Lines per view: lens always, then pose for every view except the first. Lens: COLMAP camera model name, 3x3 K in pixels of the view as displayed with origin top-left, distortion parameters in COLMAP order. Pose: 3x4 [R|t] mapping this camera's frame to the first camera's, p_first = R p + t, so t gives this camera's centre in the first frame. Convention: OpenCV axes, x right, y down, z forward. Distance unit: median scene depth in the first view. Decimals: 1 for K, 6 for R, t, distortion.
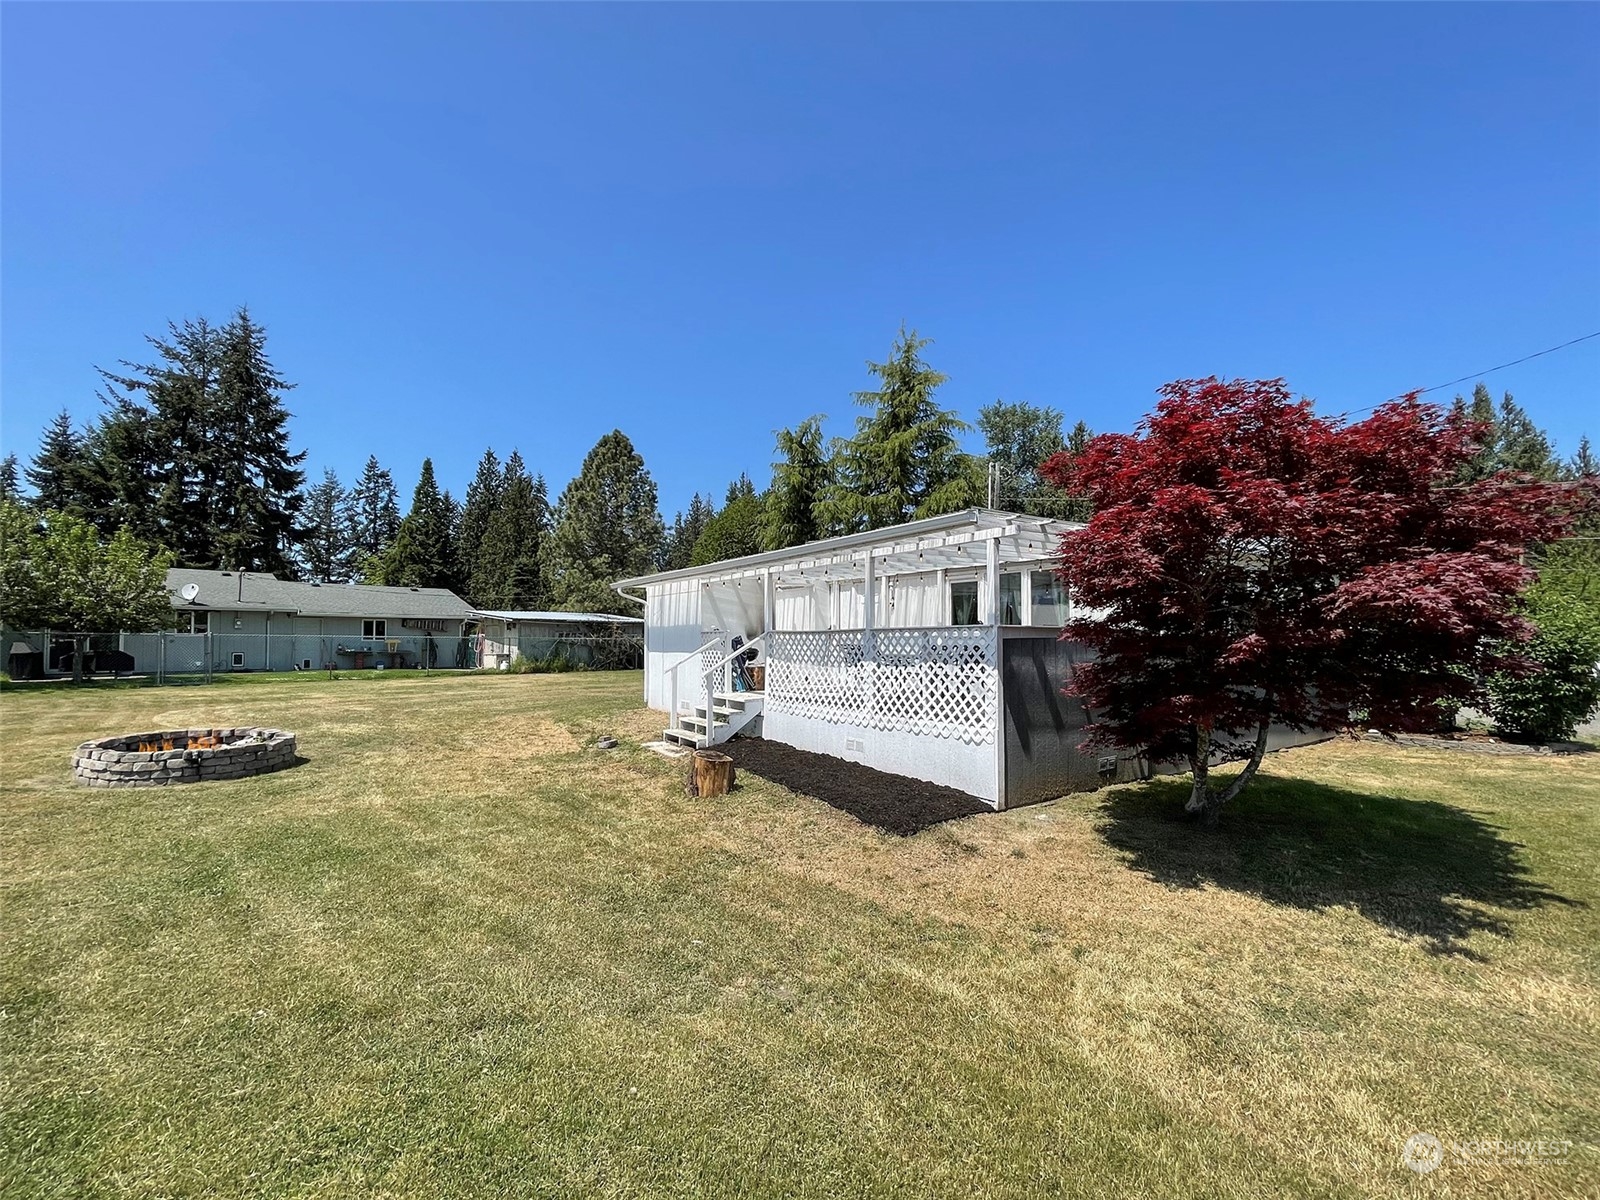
lens RADIAL K [[685.5, 0, 799.2], [0, 685.5, 623.4], [0, 0, 1]] dist [-0.001628, 0.000870]
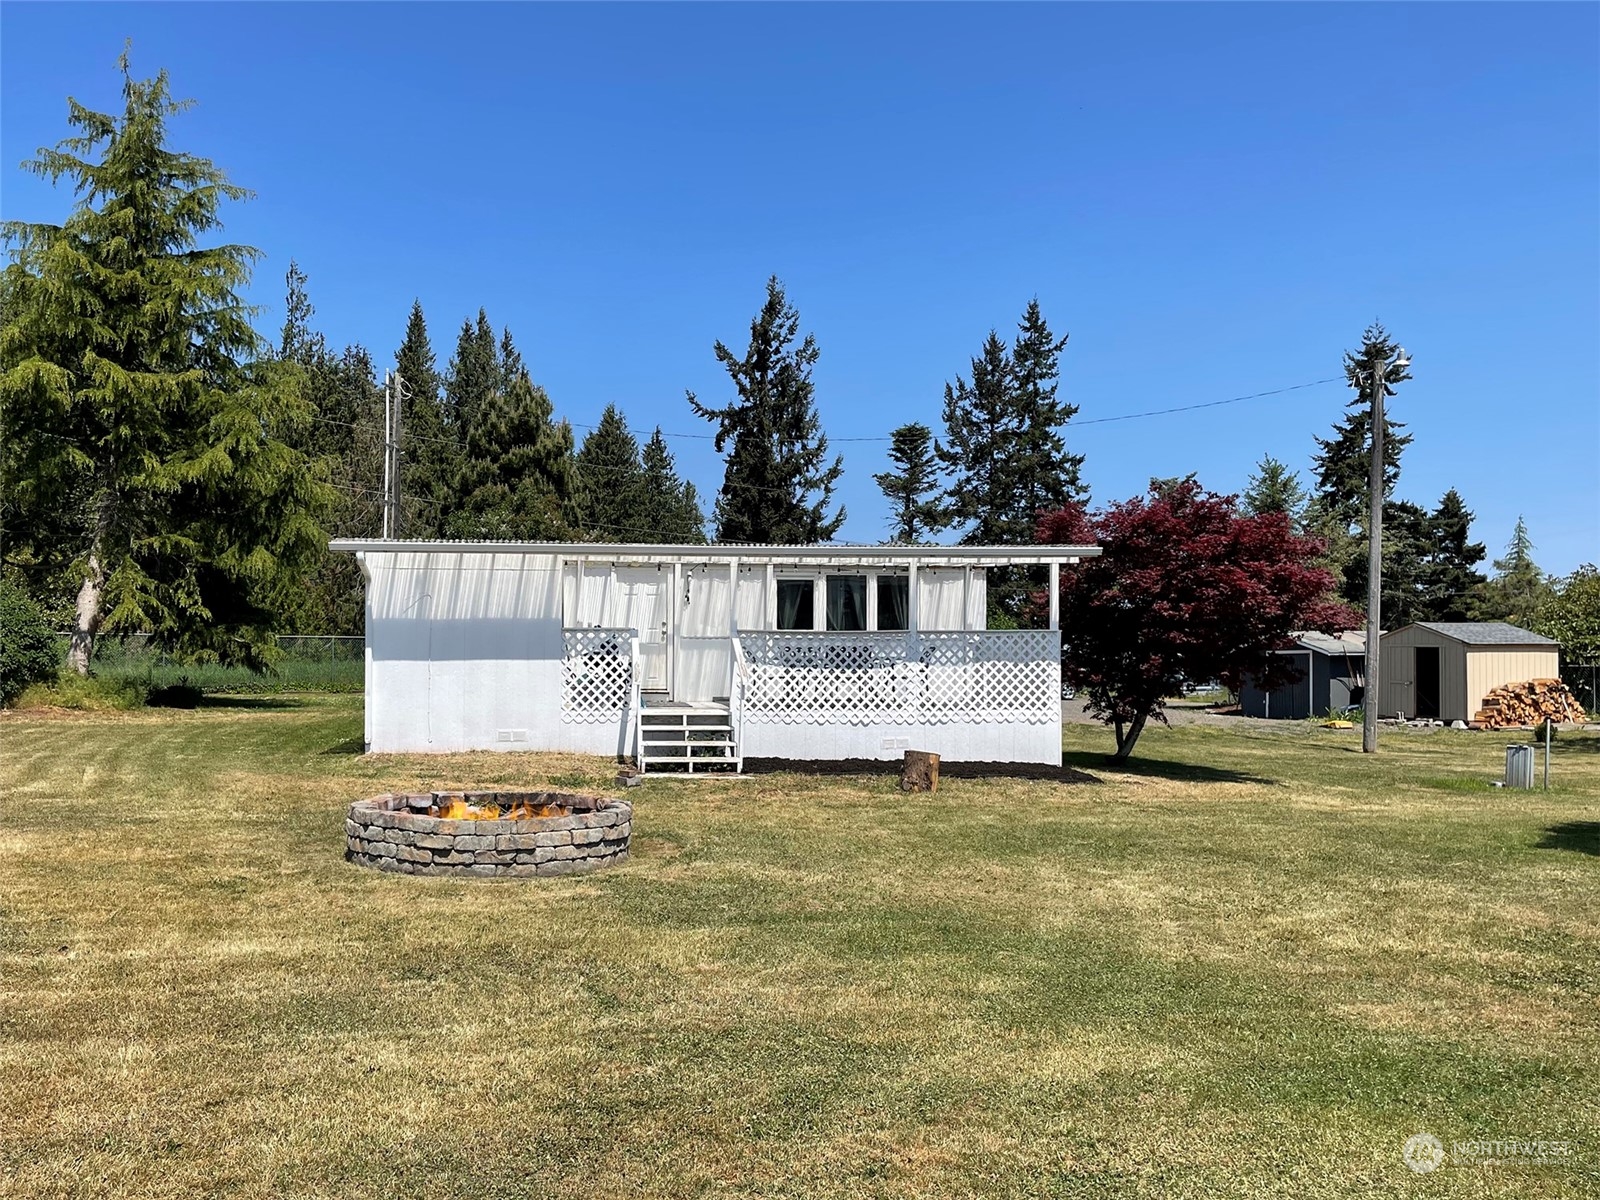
lens RADIAL K [[1397.3, 0, 704.2], [0, 1397.3, 606.2], [0, 0, 1]] dist [0.047532, -0.010552]
pose [[0.467322, 0.025160, 0.883729, -0.614320], [-0.023766, 0.999591, -0.015891, 0.003843], [-0.883768, -0.013576, 0.467729, 0.088023]]
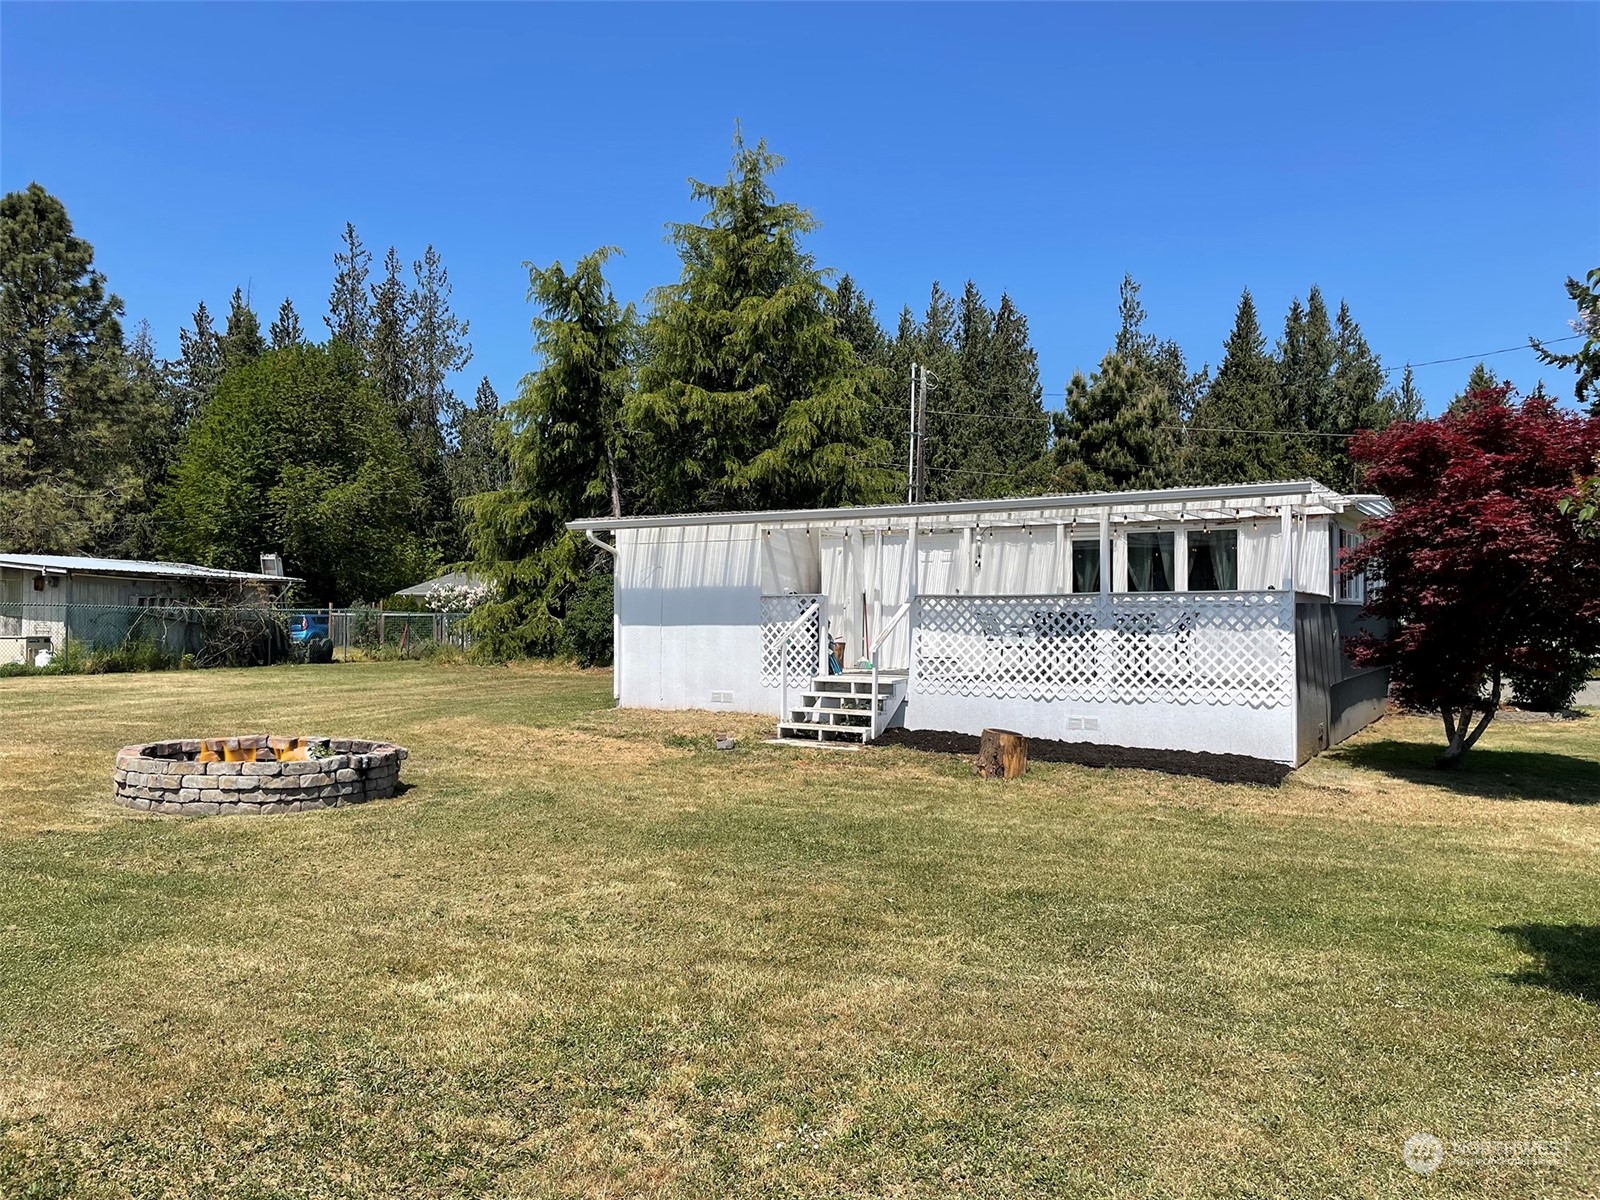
lens RADIAL K [[1240.2, 0, 790.5], [0, 1240.2, 602.1], [0, 0, 1]] dist [0.043570, -0.004562]
pose [[0.909207, 0.007647, 0.416274, -0.302651], [-0.012383, 0.999886, 0.008678, 0.003276], [-0.416160, -0.013045, 0.909198, -0.101439]]
